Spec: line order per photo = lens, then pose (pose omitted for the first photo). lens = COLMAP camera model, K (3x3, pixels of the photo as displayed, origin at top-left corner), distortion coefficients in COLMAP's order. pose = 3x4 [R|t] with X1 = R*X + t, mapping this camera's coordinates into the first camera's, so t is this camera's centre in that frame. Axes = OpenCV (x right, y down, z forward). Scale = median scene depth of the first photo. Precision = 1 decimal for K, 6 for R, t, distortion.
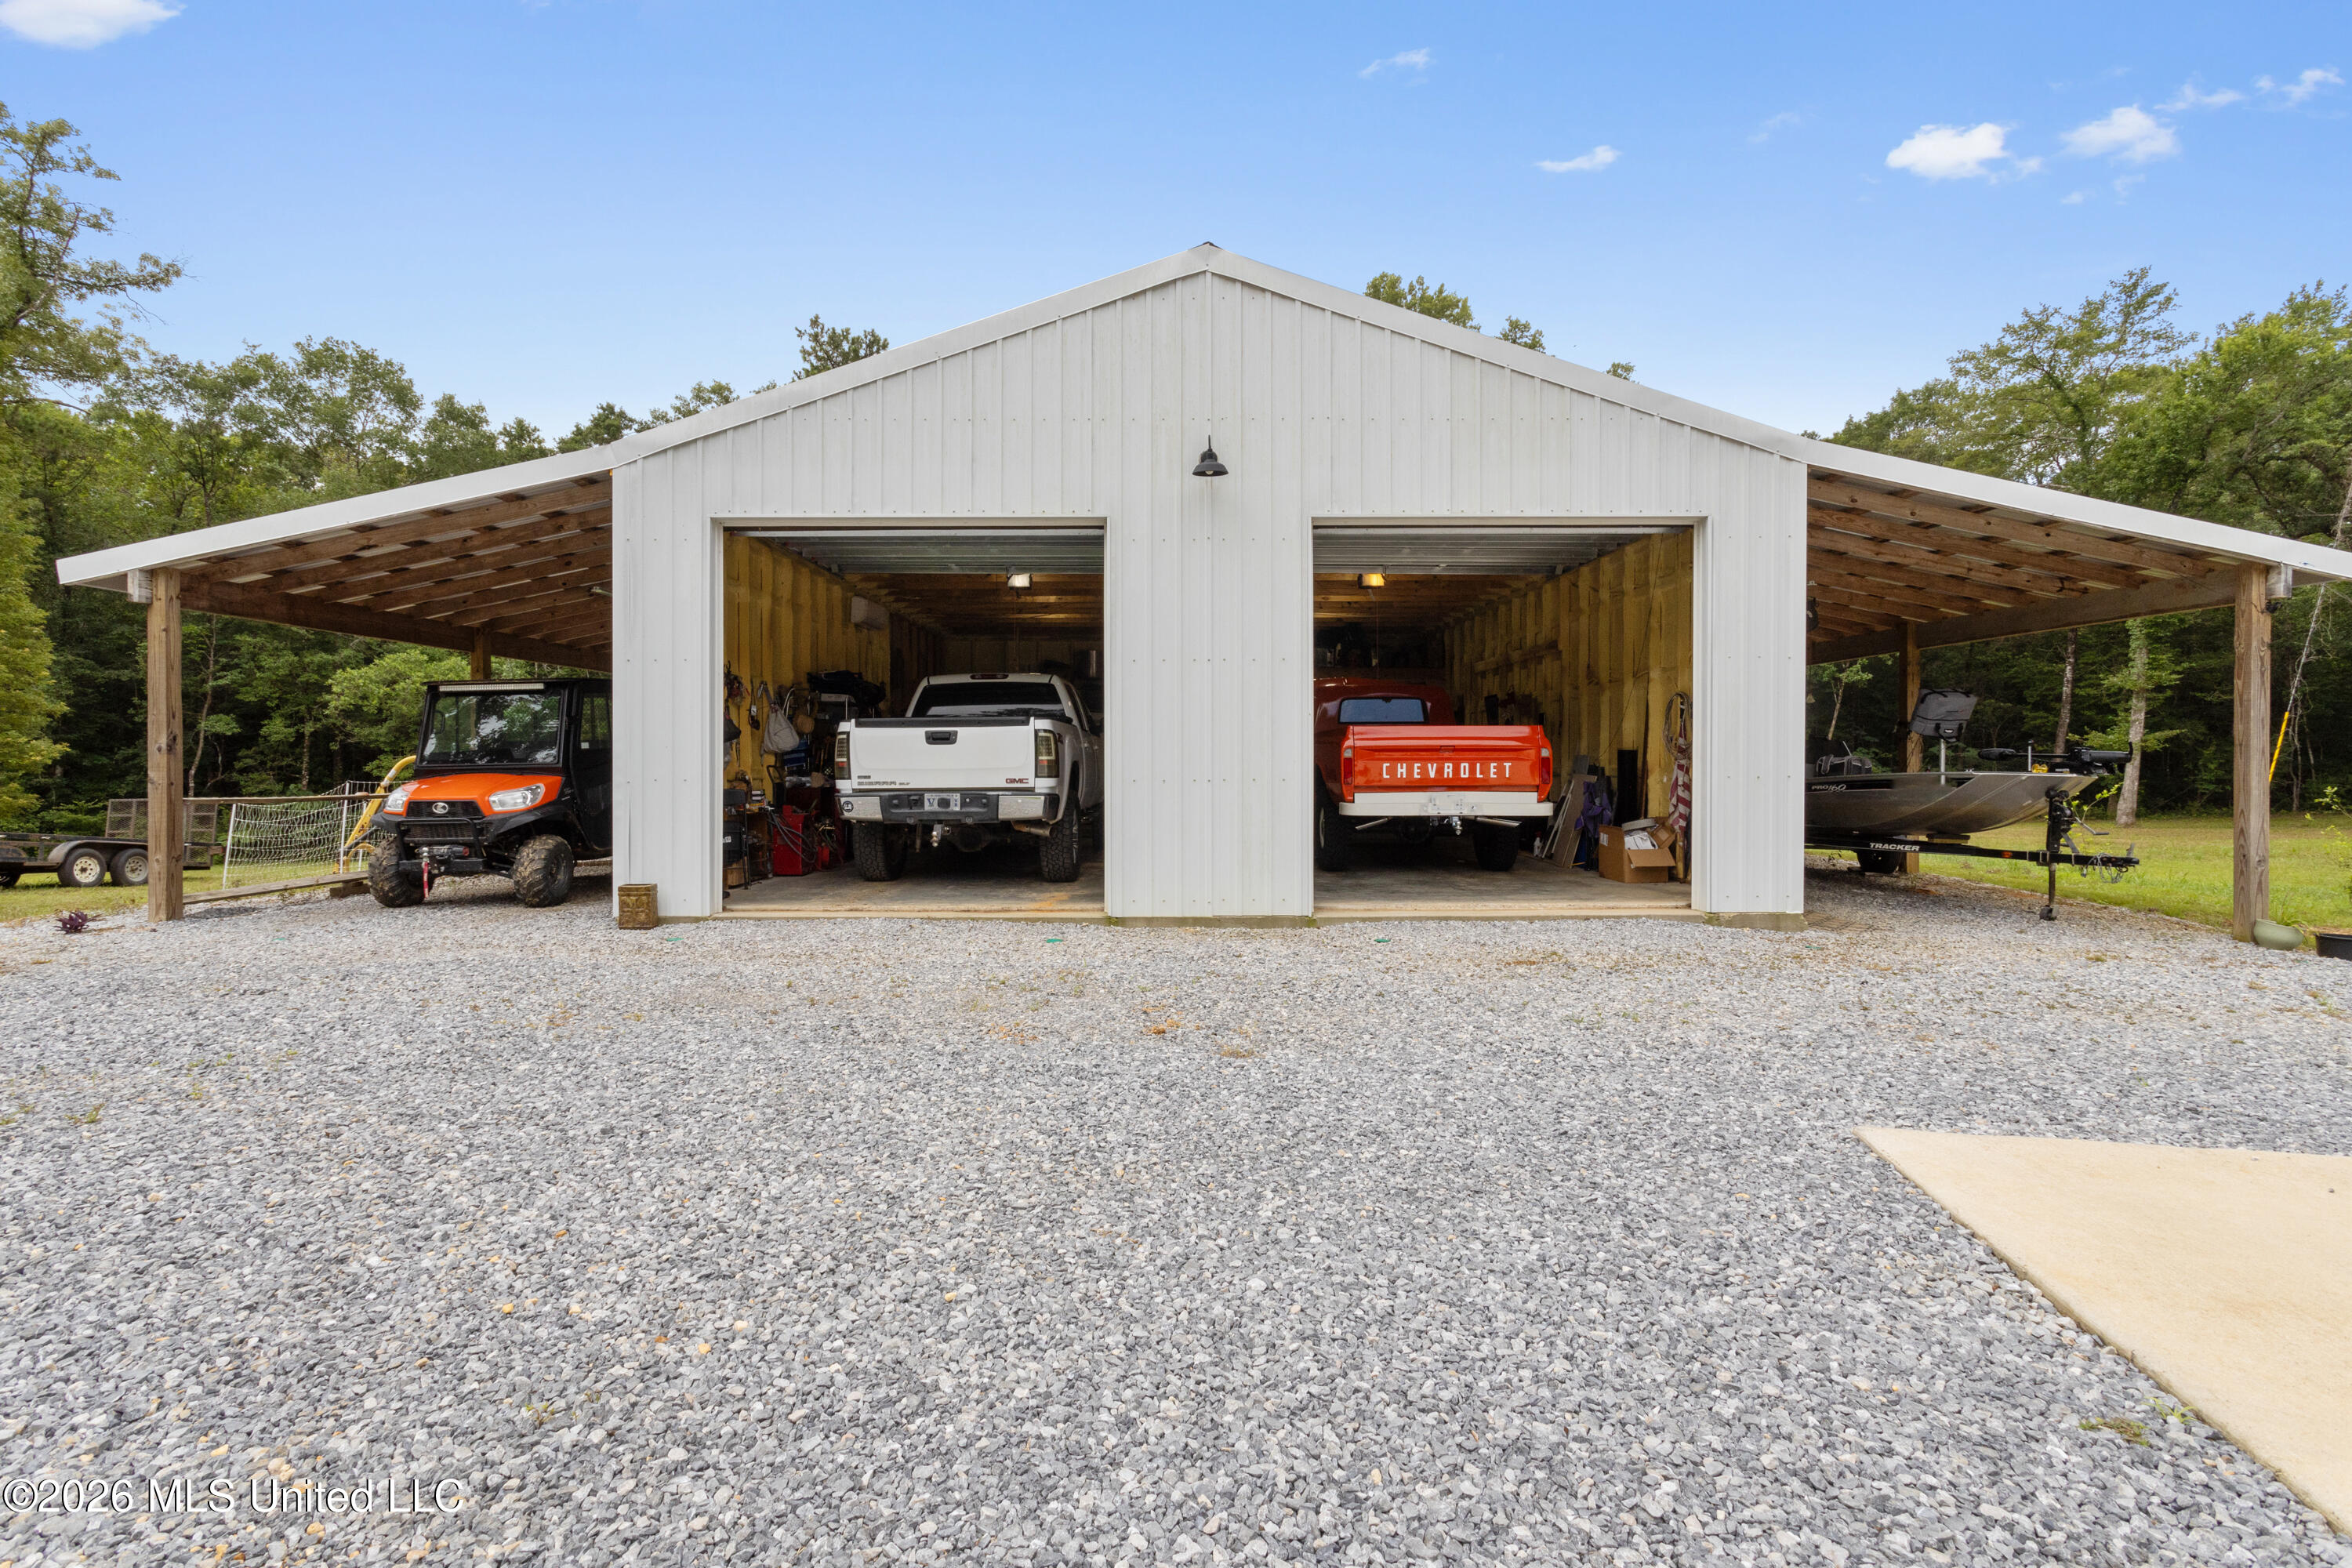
lens RADIAL K [[1176.3, 0, 1176.0], [0, 1176.3, 784.0], [0, 0, 1]] dist [0.002968, -0.000553]
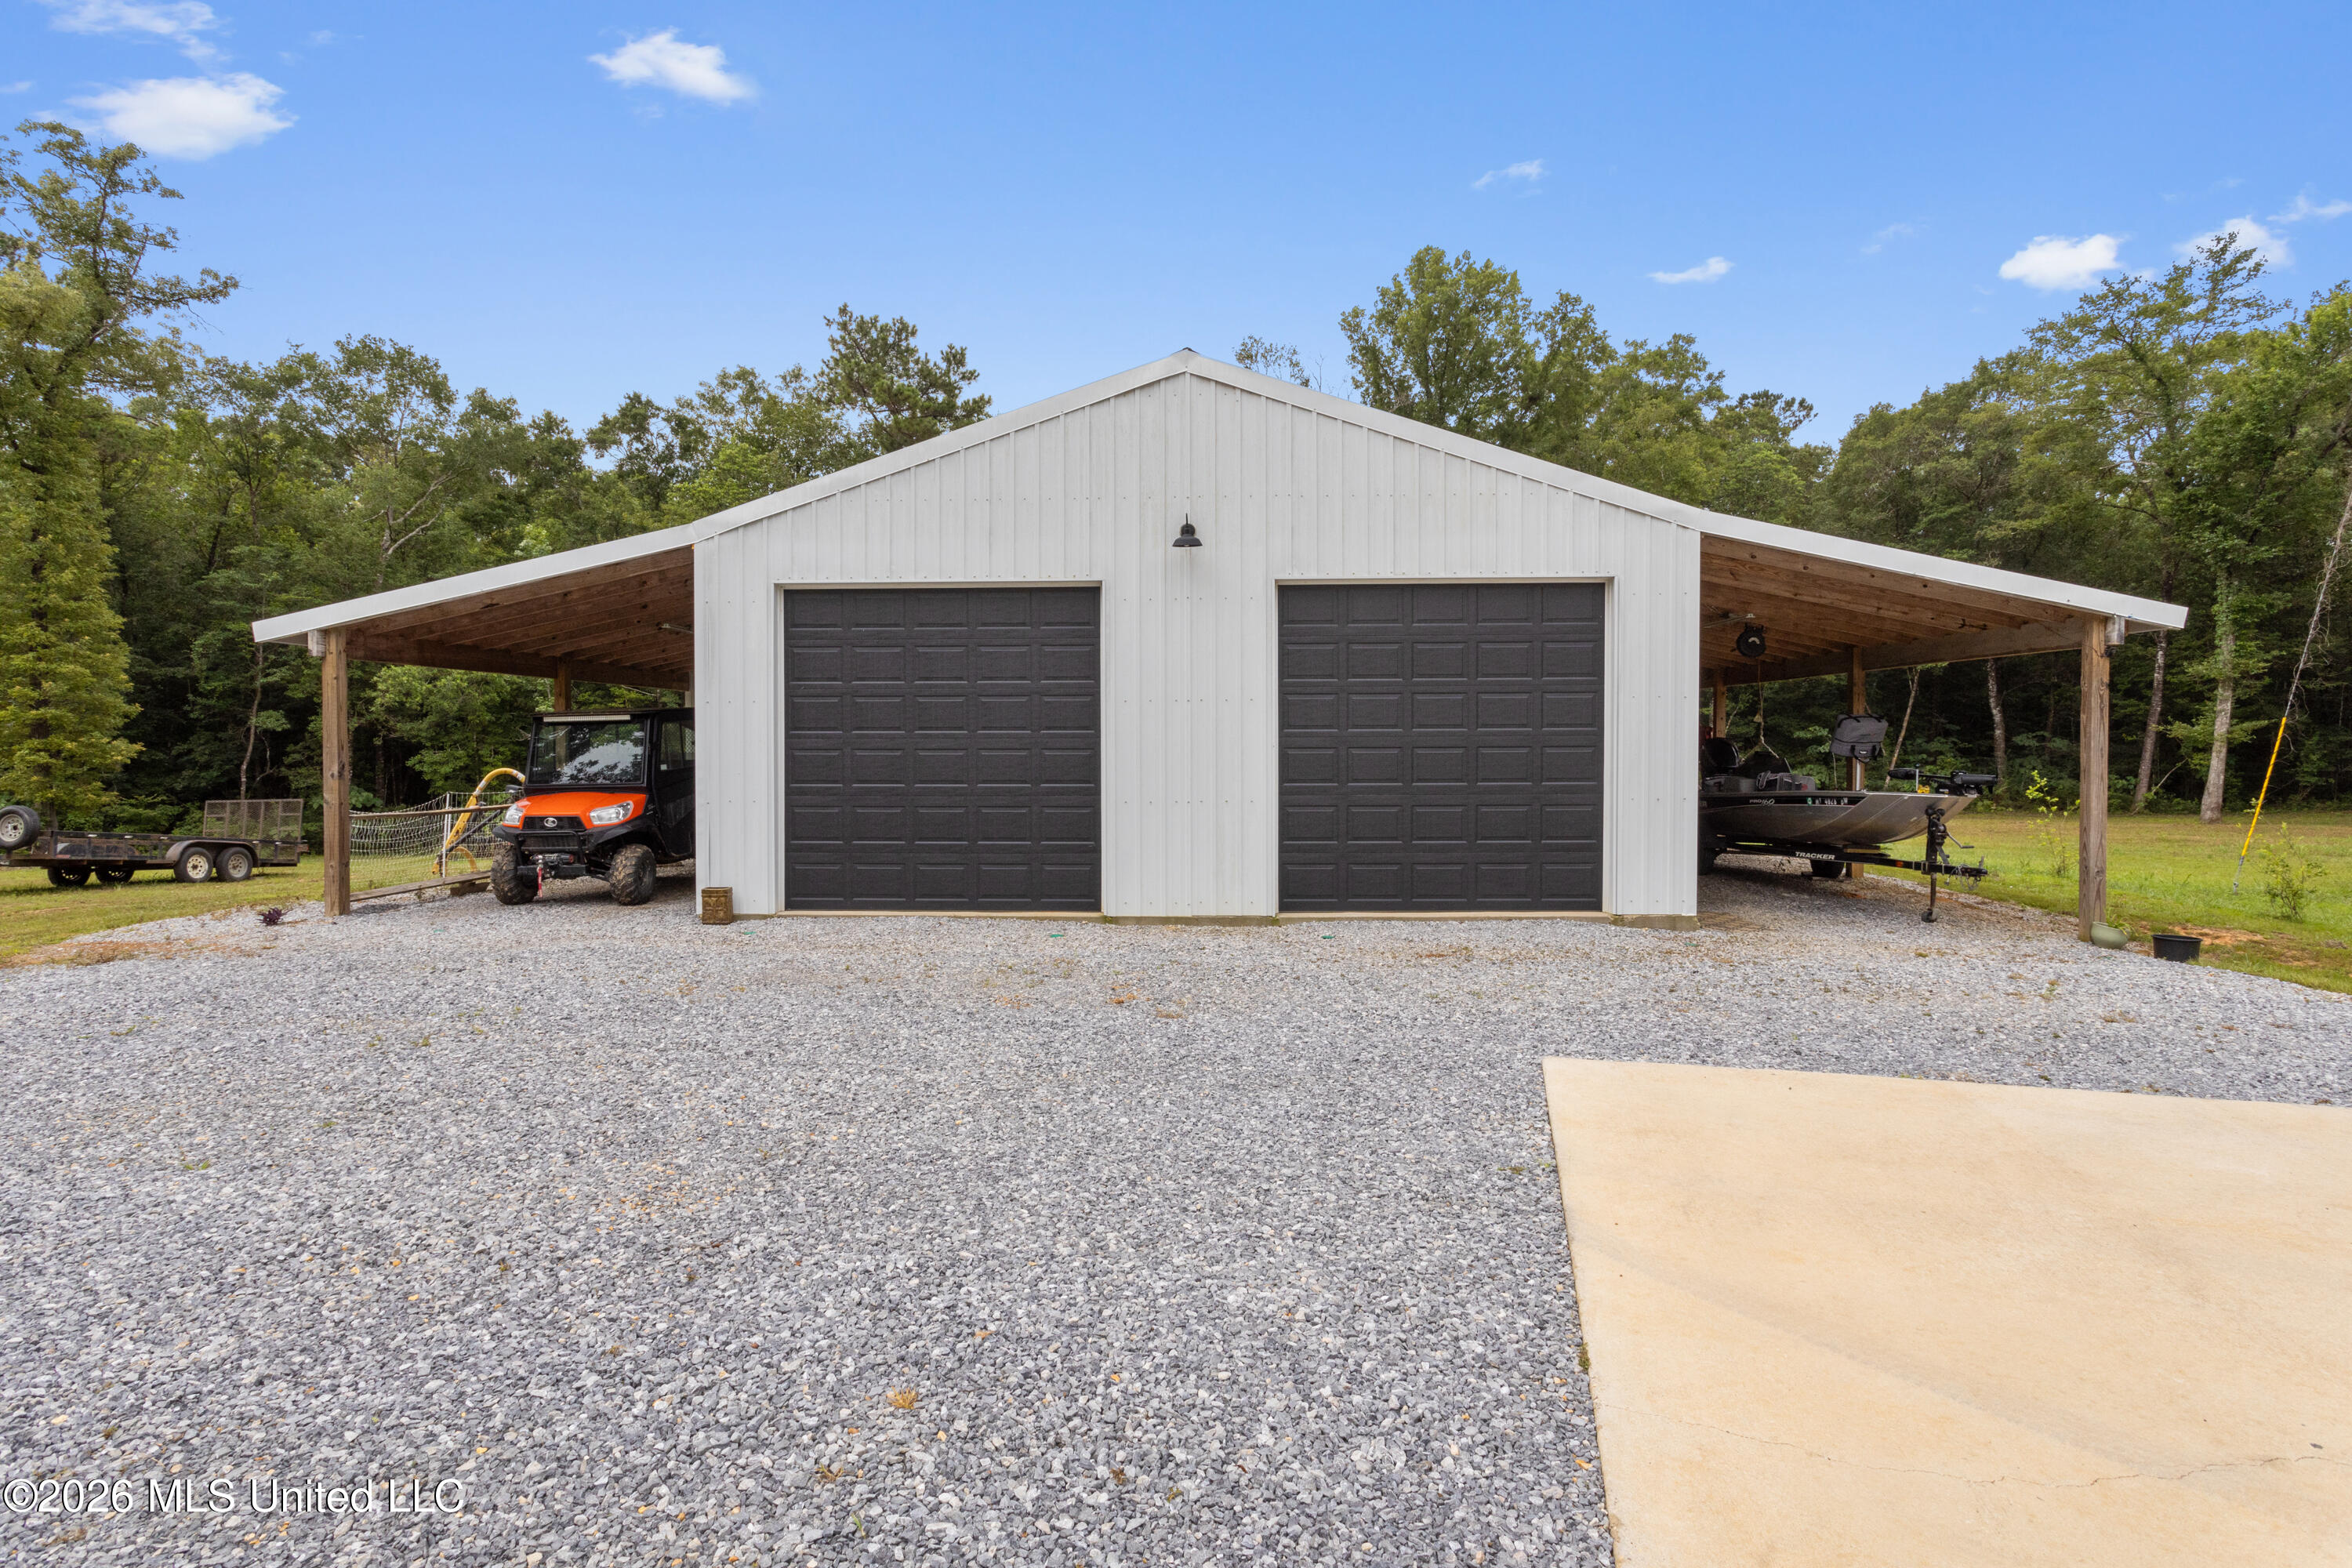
lens RADIAL K [[1297.1, 0, 1176.0], [0, 1297.1, 784.0], [0, 0, 1]] dist [-0.003268, 0.000888]
pose [[0.999089, 0.000291, -0.042663, 0.025863], [0.000312, 0.999900, 0.014131, -0.014258], [0.042663, -0.014131, 0.998990, -0.111433]]
